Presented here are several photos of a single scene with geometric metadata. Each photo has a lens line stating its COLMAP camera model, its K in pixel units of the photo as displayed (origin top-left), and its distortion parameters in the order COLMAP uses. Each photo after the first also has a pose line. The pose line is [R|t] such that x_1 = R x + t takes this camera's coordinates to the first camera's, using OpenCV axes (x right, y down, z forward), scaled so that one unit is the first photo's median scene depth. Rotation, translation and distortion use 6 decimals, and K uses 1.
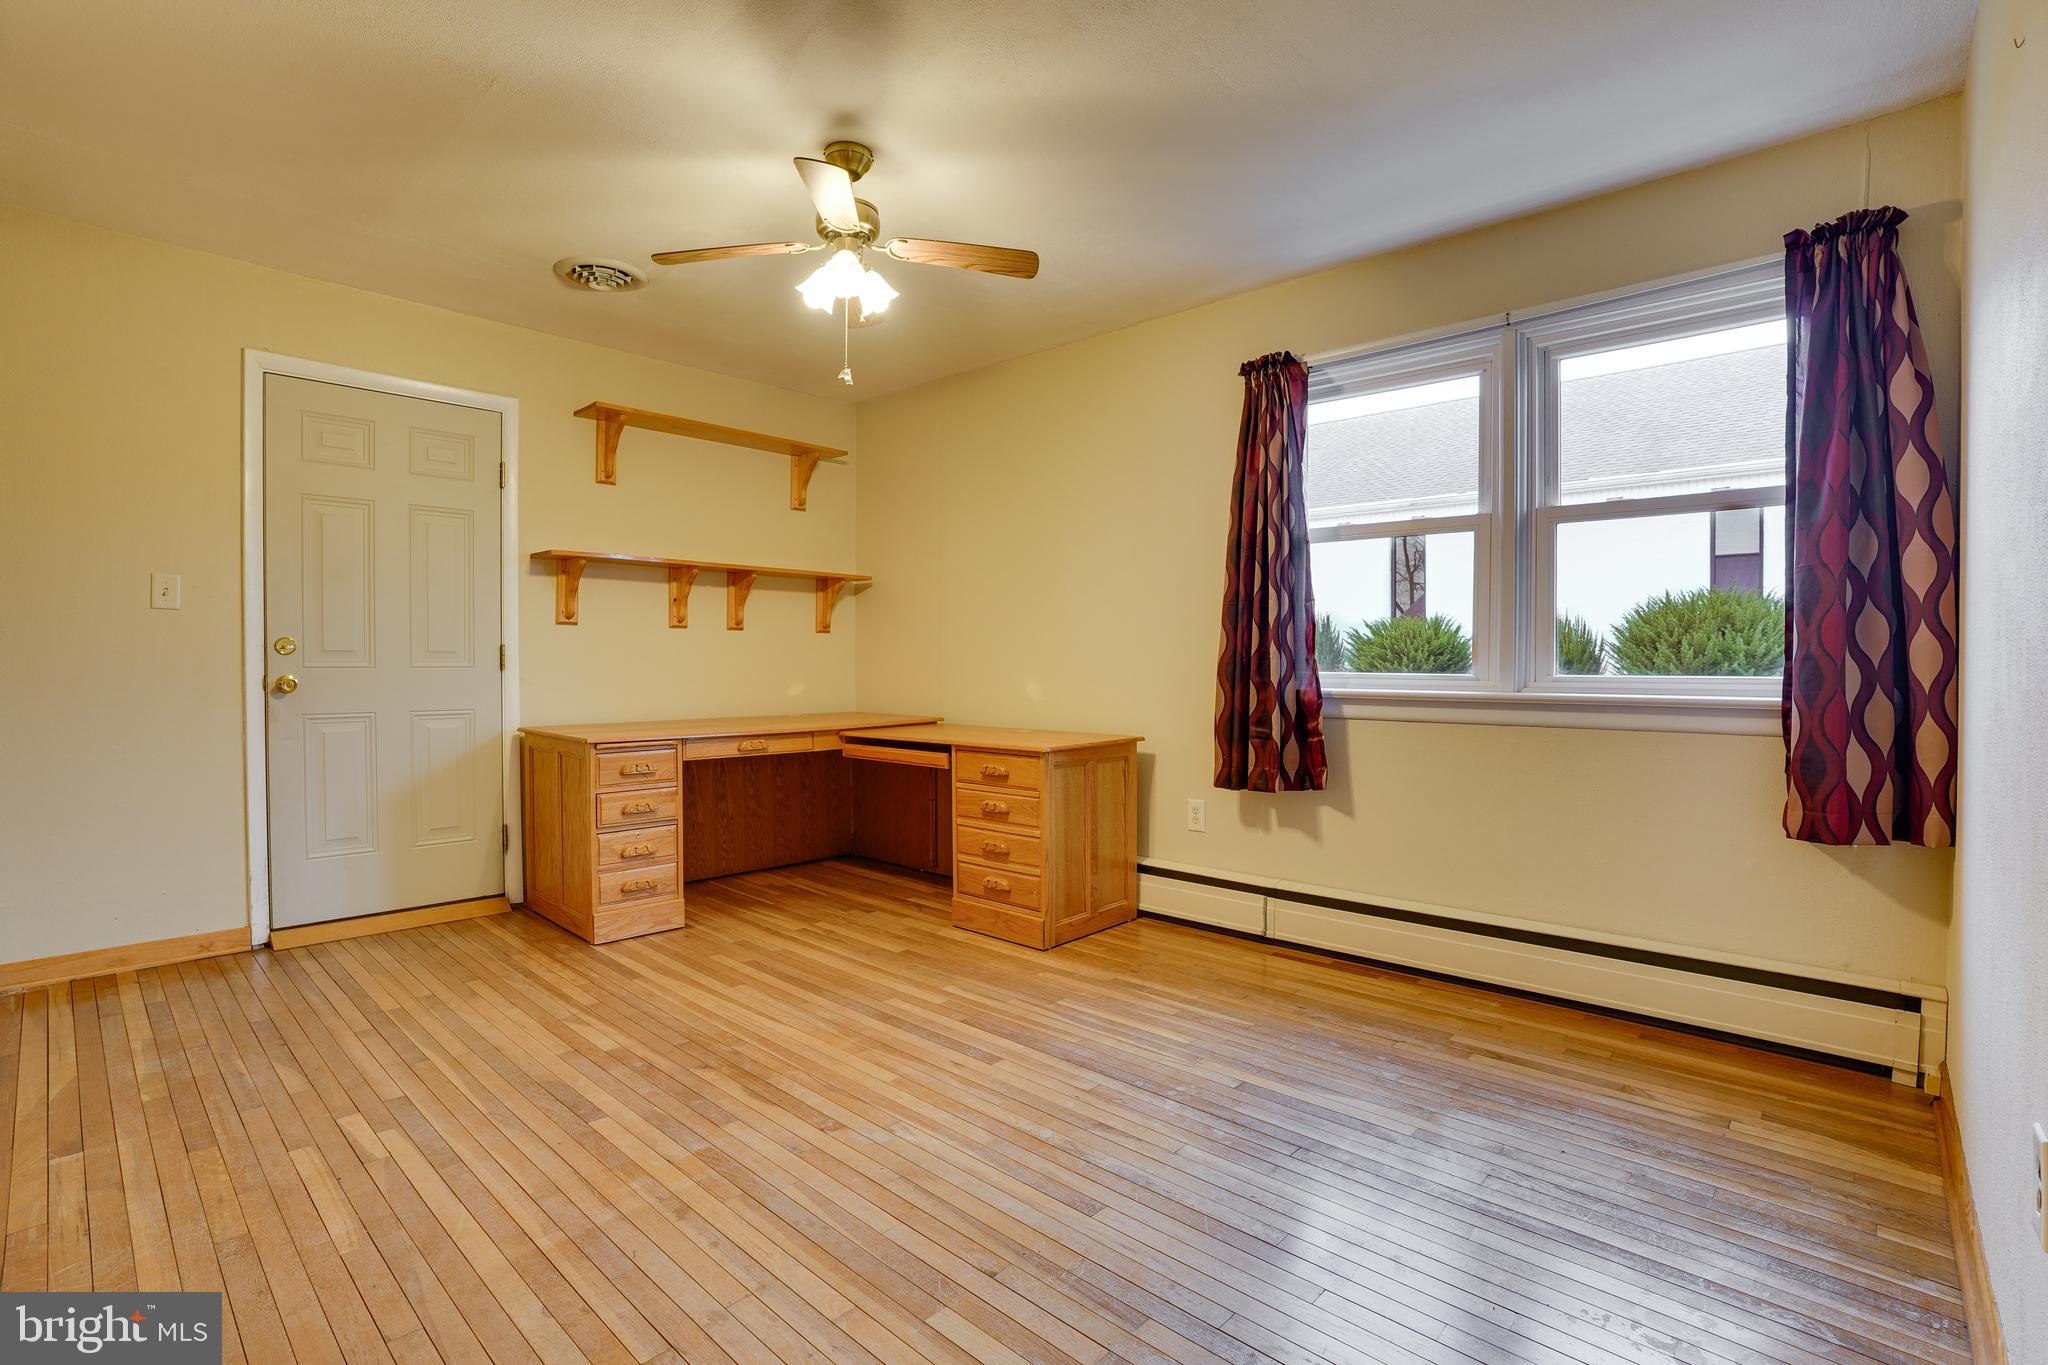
lens RADIAL K [[949.5, 0, 1016.4], [0, 949.5, 682.9], [0, 0, 1]] dist [-0.065915, 0.024754]
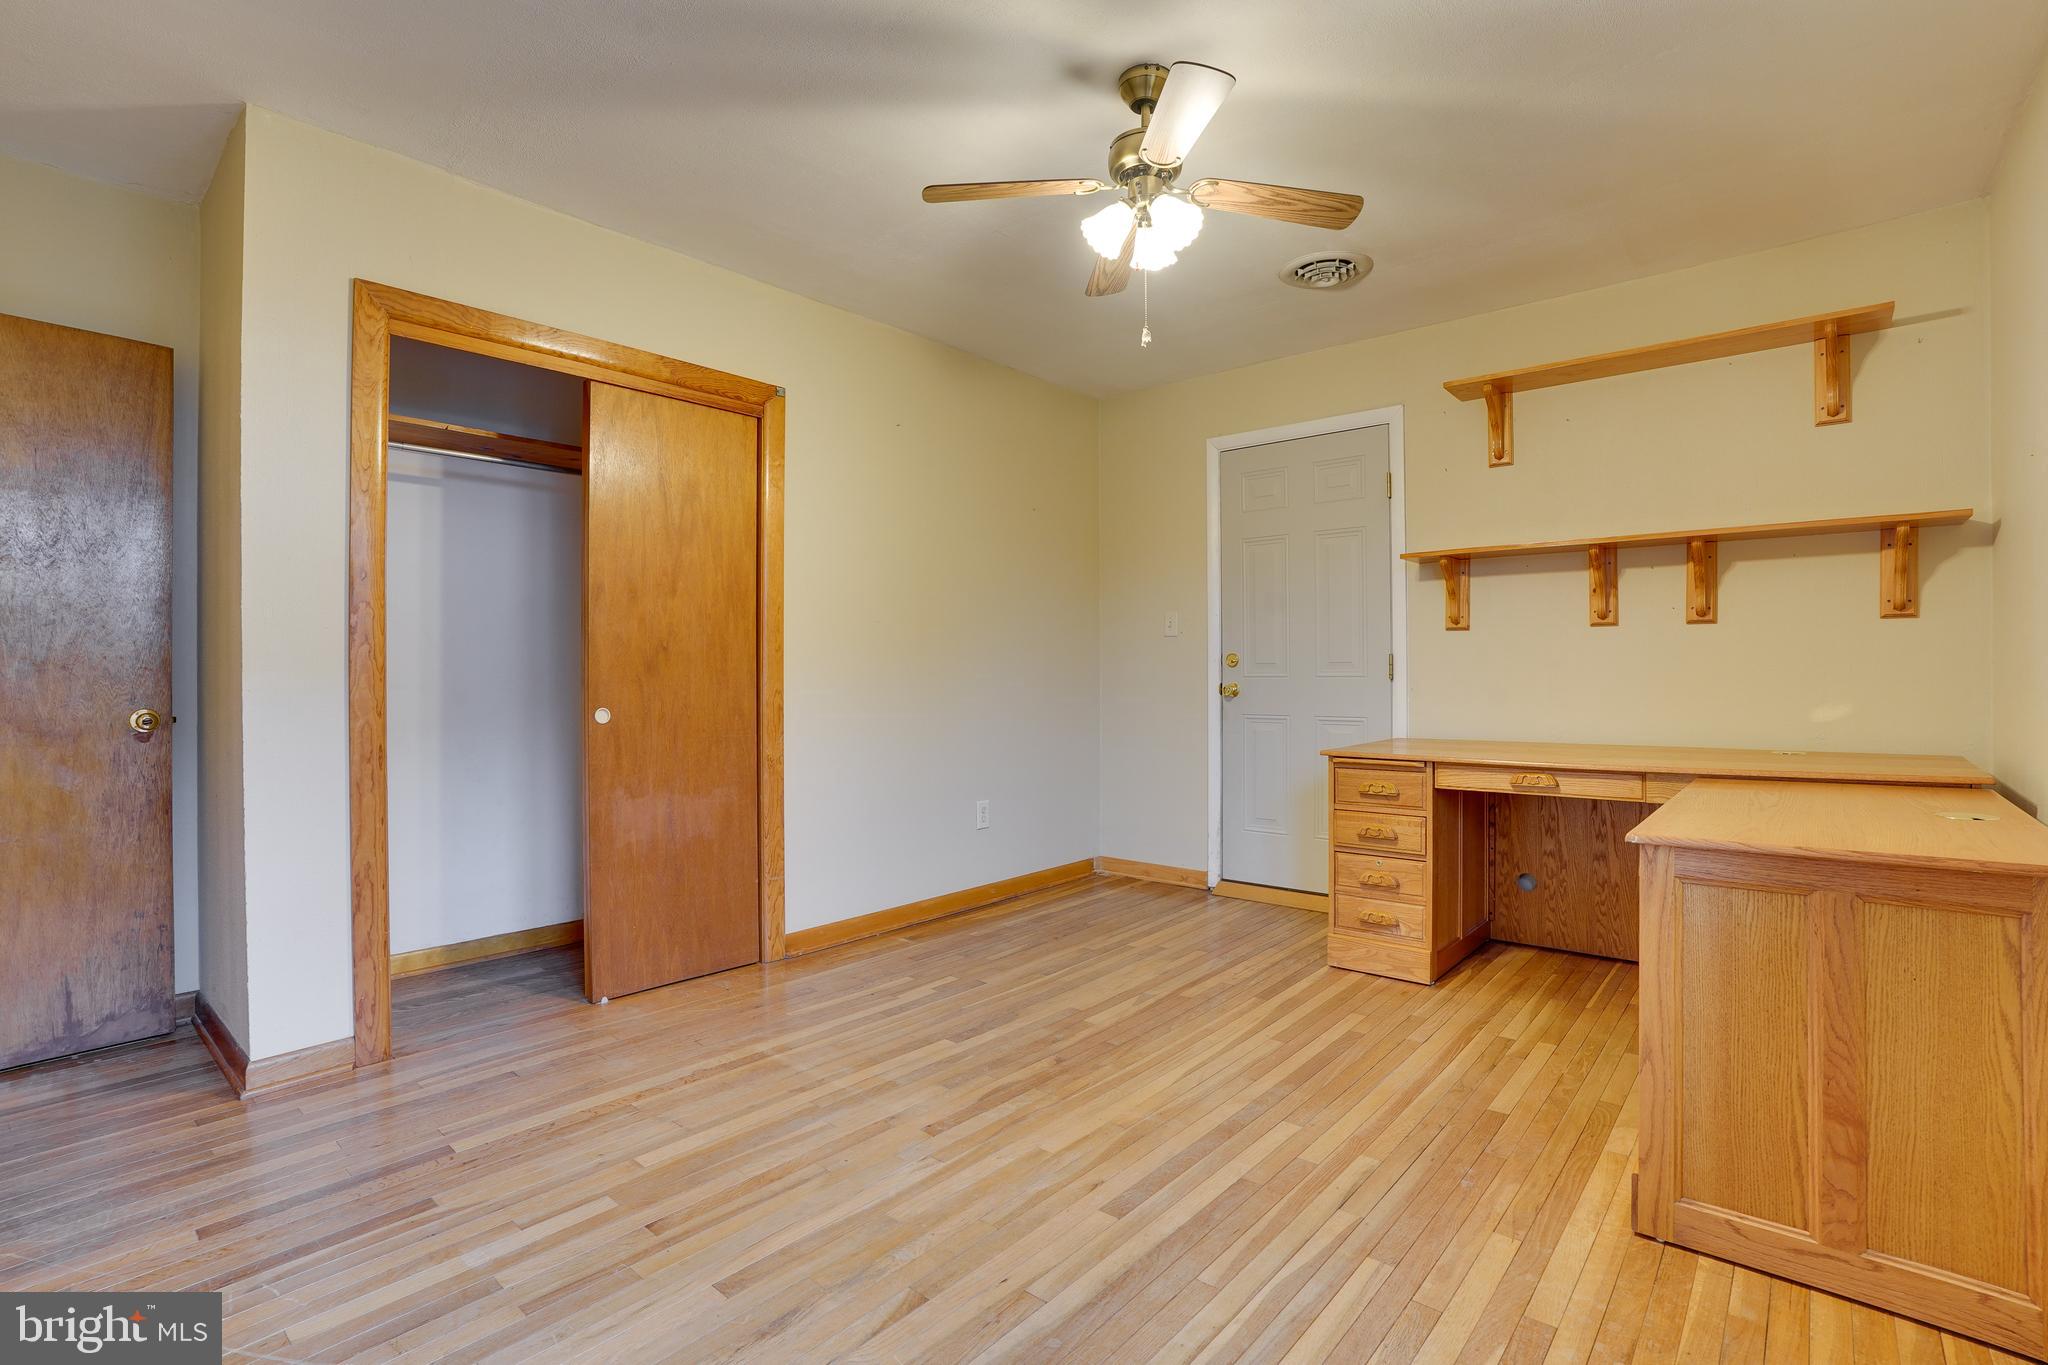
lens RADIAL K [[949.5, 0, 1016.4], [0, 949.5, 682.9], [0, 0, 1]] dist [-0.065915, 0.024754]
pose [[0.038845, 0.005453, -0.999230, 0.521415], [-0.013327, 0.999899, 0.004938, -0.011657], [0.999156, 0.013125, 0.038913, 0.661645]]
